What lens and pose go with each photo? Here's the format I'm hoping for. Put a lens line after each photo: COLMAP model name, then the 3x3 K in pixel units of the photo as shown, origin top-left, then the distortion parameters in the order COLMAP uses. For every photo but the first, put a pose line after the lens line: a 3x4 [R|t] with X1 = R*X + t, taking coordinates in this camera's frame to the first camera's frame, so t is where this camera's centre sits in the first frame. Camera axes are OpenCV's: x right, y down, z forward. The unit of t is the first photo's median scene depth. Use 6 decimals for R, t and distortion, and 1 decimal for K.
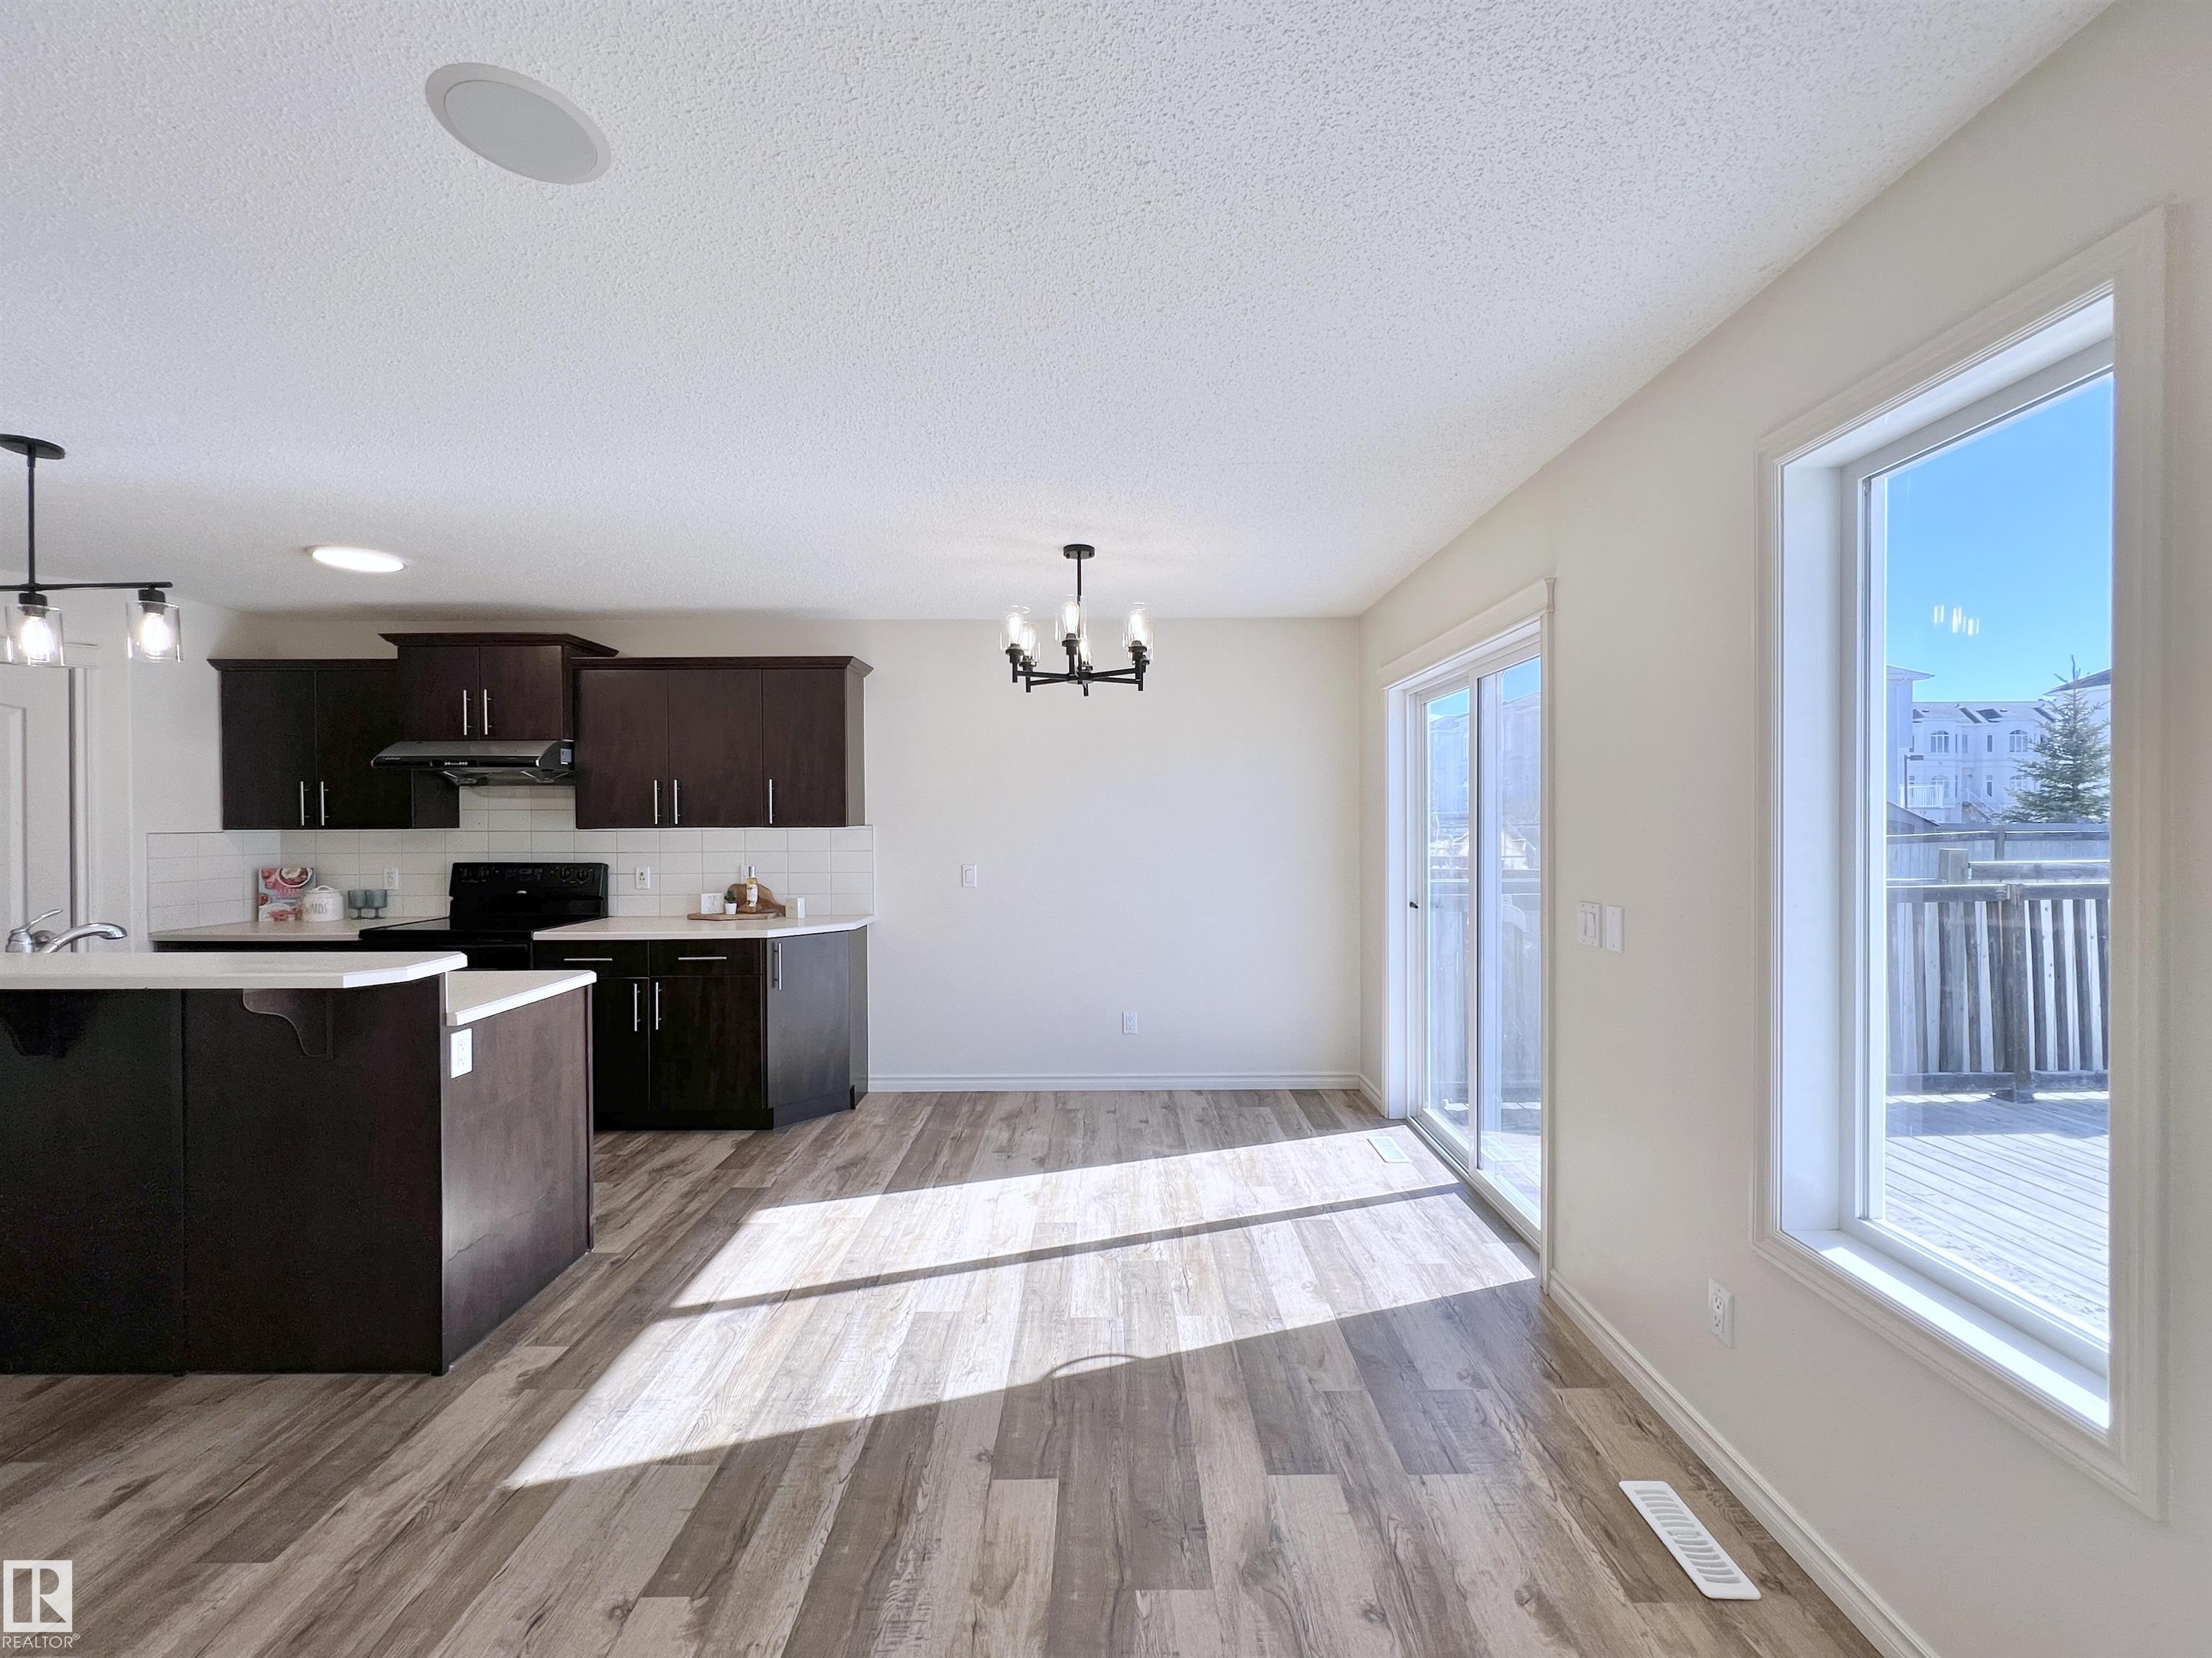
lens RADIAL K [[899.2, 0, 1111.5], [0, 899.2, 826.9], [0, 0, 1]] dist [-0.002783, 0.000884]
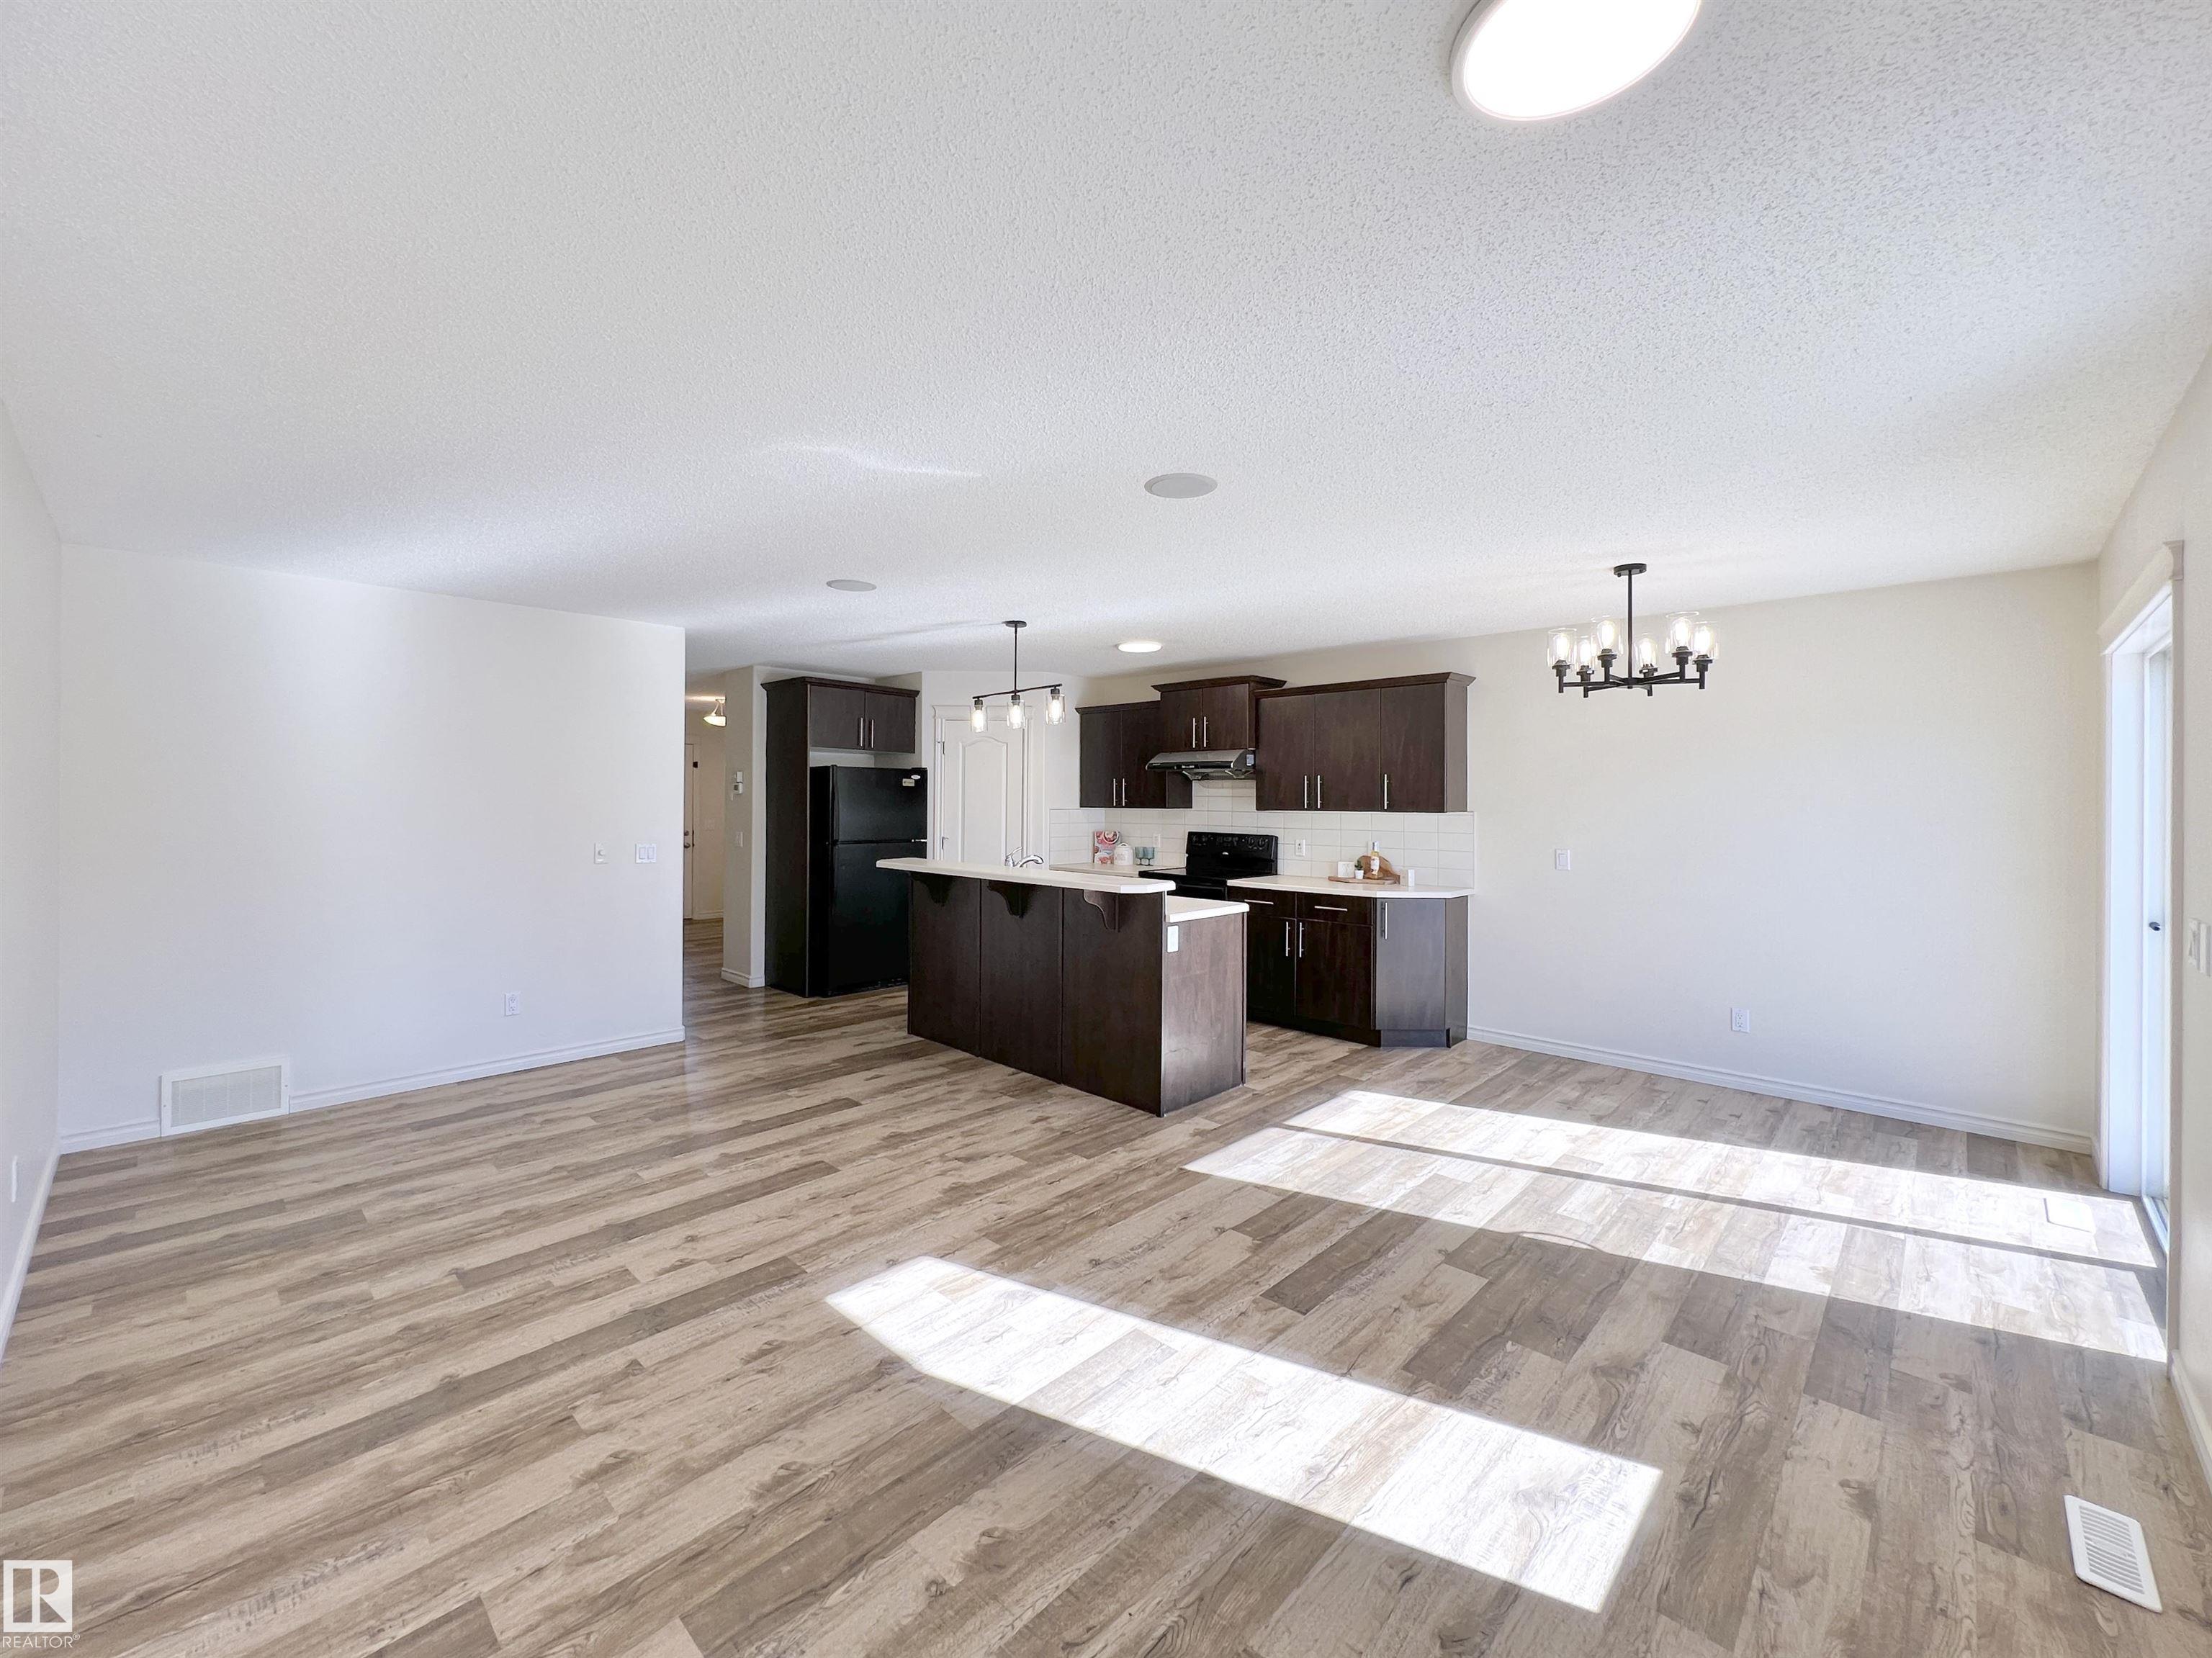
lens RADIAL K [[901.9, 0, 1077.7], [0, 901.9, 803.5], [0, 0, 1]] dist [-0.002118, 0.000012]
pose [[0.706953, 0.011638, -0.707165, 0.274444], [-0.014744, 0.999890, 0.001716, -0.009300], [0.707107, 0.009213, 0.707047, -0.269100]]
